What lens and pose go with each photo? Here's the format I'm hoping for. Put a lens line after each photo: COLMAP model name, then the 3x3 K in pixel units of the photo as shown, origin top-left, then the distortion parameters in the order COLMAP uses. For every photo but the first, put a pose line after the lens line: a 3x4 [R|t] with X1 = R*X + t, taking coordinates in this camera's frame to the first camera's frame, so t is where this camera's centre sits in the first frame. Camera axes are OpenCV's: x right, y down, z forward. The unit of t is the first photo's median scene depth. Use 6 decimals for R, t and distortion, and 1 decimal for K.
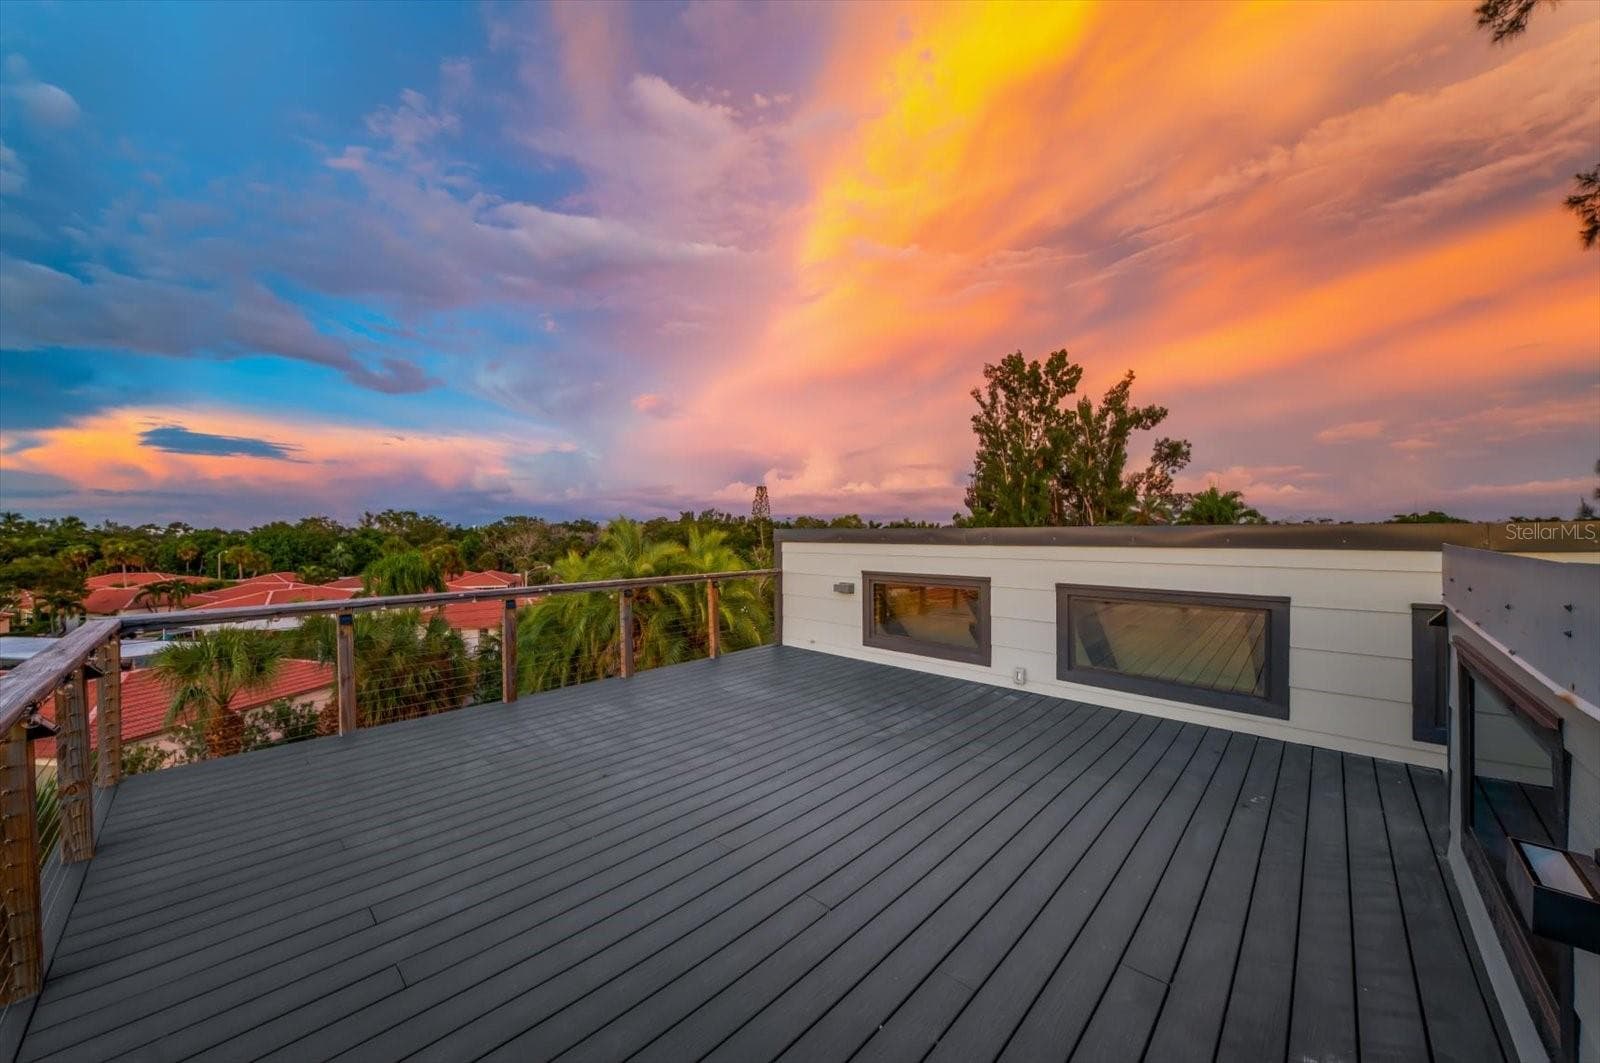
lens RADIAL K [[562.8, 0, 801.8], [0, 562.8, 535.1], [0, 0, 1]] dist [-0.000299, -0.000207]
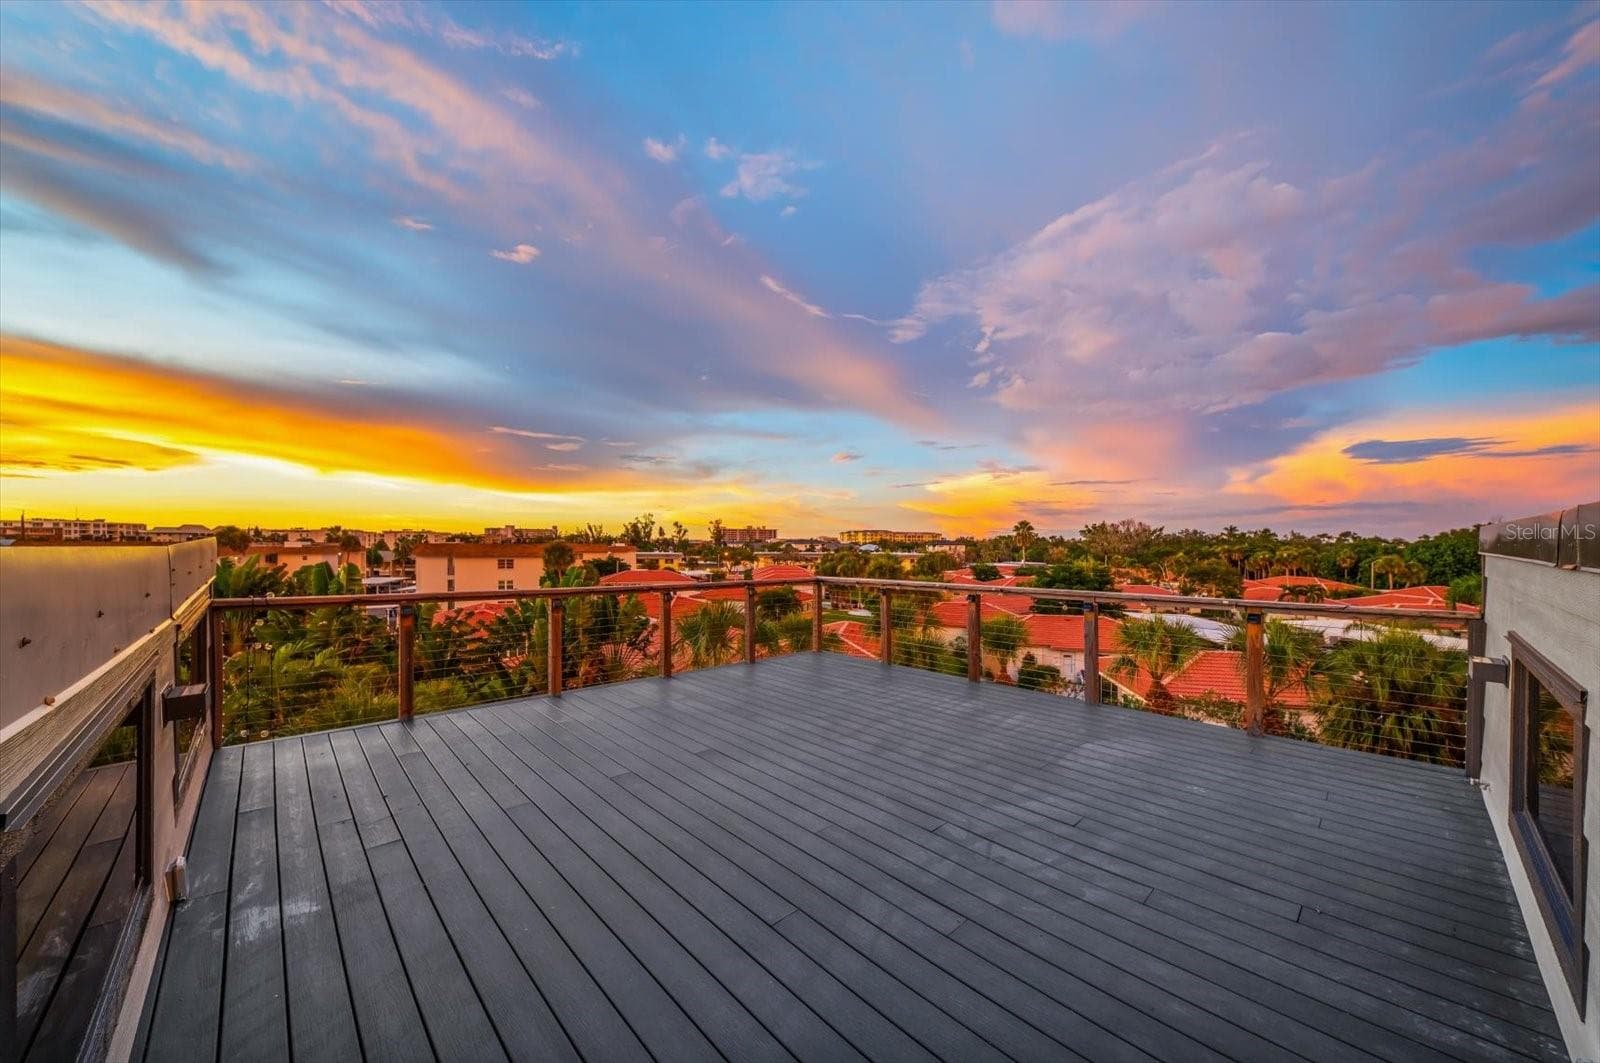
lens RADIAL K [[570.2, 0, 791.7], [0, 570.2, 546.9], [0, 0, 1]] dist [0.000382, -0.004709]
pose [[-0.067544, 0.010132, -0.997665, 0.732683], [-0.005309, 0.999931, 0.010514, 0.004442], [0.997702, 0.006006, -0.067485, 0.742246]]
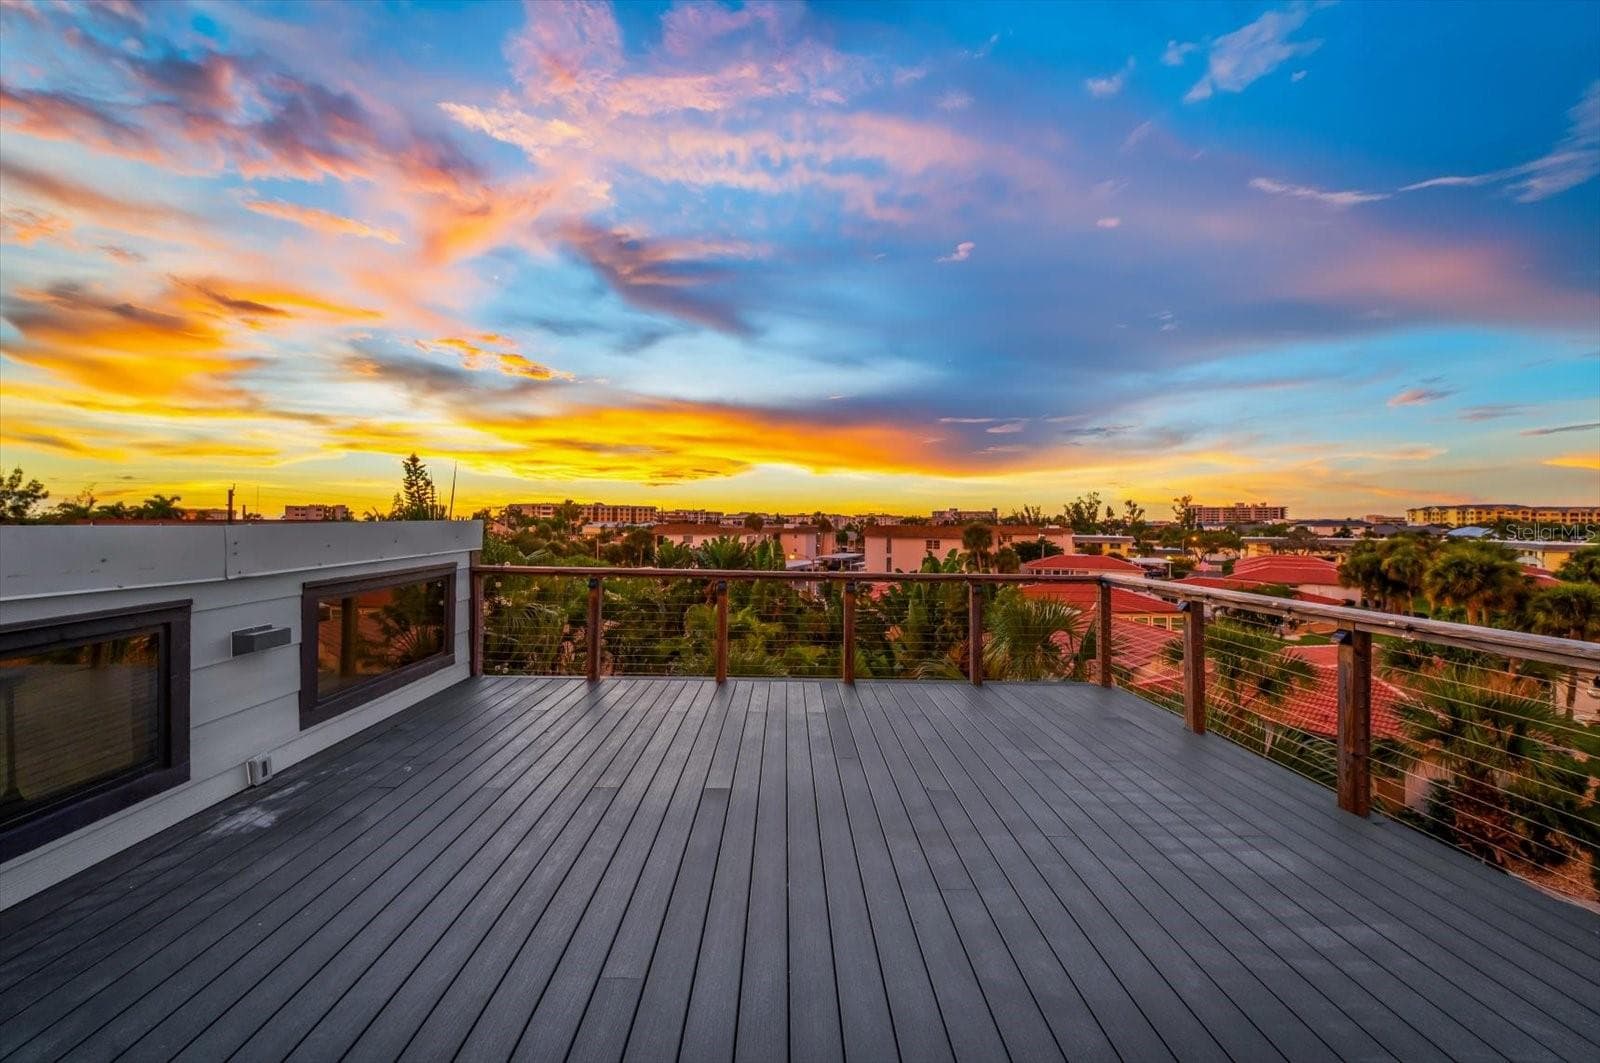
lens RADIAL K [[572.9, 0, 787.1], [0, 572.9, 516.6], [0, 0, 1]] dist [0.010020, -0.007978]
pose [[-0.728221, -0.006857, -0.685308, 0.314943], [-0.001309, 0.999962, -0.008615, 0.004956], [0.685341, -0.005377, -0.728203, 1.093436]]
